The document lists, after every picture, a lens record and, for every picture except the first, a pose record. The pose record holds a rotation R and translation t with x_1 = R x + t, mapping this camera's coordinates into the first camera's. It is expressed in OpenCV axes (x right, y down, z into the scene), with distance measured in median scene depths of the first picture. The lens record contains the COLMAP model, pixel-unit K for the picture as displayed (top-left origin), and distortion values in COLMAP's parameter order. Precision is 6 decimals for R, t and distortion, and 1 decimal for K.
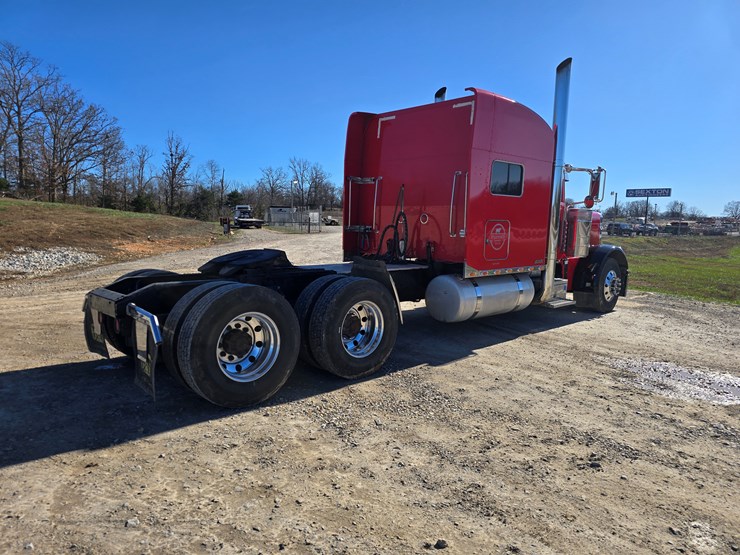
lens RADIAL K [[491.5, 0, 363.0], [0, 491.5, 275.0], [0, 0, 1]] dist [0.055885, -0.044030]
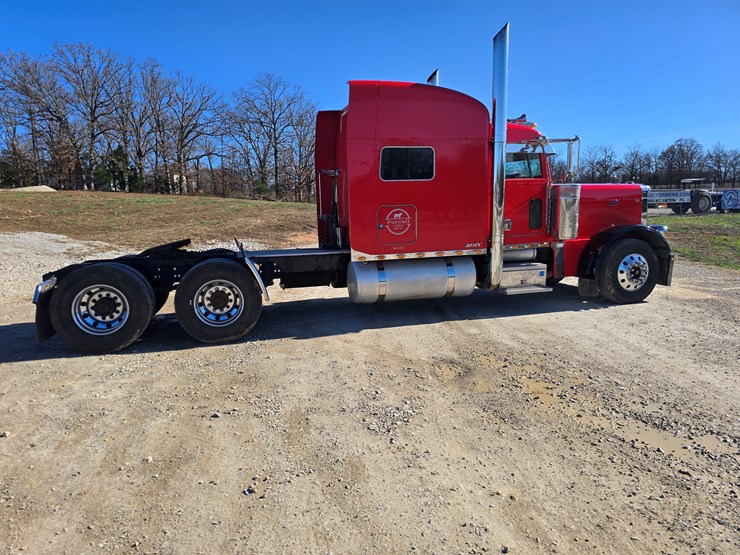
lens RADIAL K [[491.5, 0, 363.7], [0, 491.5, 276.0], [0, 0, 1]] dist [0.055885, -0.044030]
pose [[0.894172, 0.013690, -0.447514, 0.617147], [-0.001095, 0.999596, 0.028390, 0.006181], [0.447722, -0.024896, 0.893826, 0.051409]]
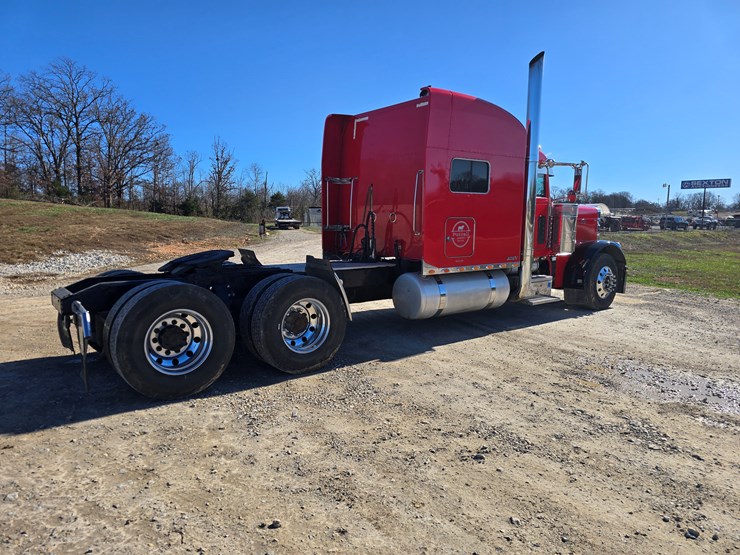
lens RADIAL K [[491.5, 0, 364.0], [0, 491.5, 273.6], [0, 0, 1]] dist [0.055885, -0.044030]
pose [[0.995827, -0.009214, -0.090791, 0.154410], [0.009178, 0.999958, -0.000814, 0.001821], [0.090794, -0.000023, 0.995870, -0.015337]]
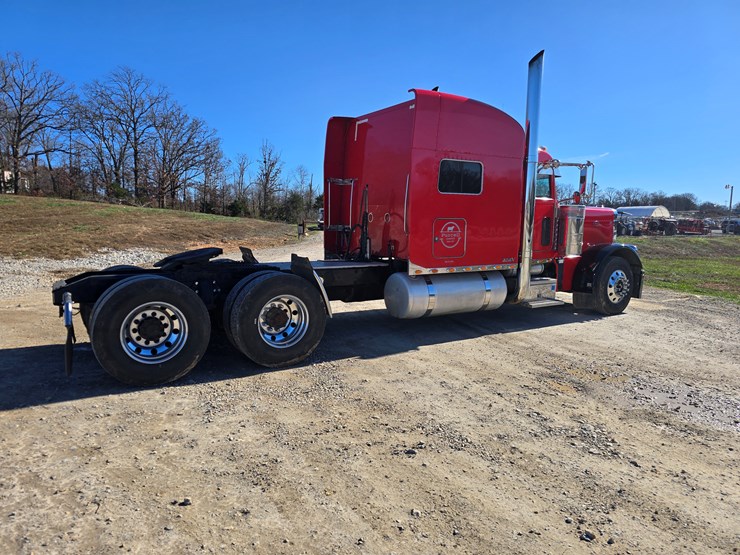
lens RADIAL K [[491.5, 0, 363.1], [0, 491.5, 273.1], [0, 0, 1]] dist [0.055885, -0.044030]
pose [[0.982897, 0.007025, -0.184023, 0.262050], [-0.008072, 0.999955, -0.004941, 0.006433], [0.183980, 0.006342, 0.982909, -0.016731]]
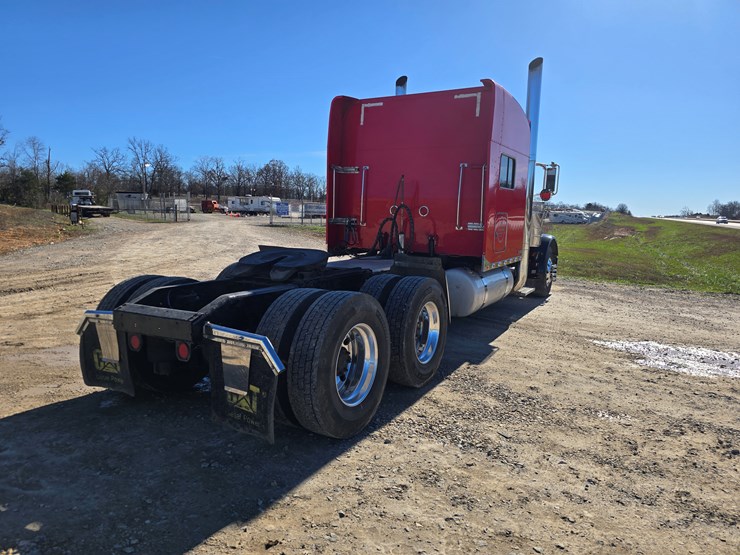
lens RADIAL K [[491.5, 0, 360.3], [0, 491.5, 268.2], [0, 0, 1]] dist [0.055885, -0.044030]
pose [[0.957860, -0.032664, 0.285371, -0.273072], [0.029454, 0.999445, 0.015534, -0.020915], [-0.285720, -0.006474, 0.958291, 0.104116]]
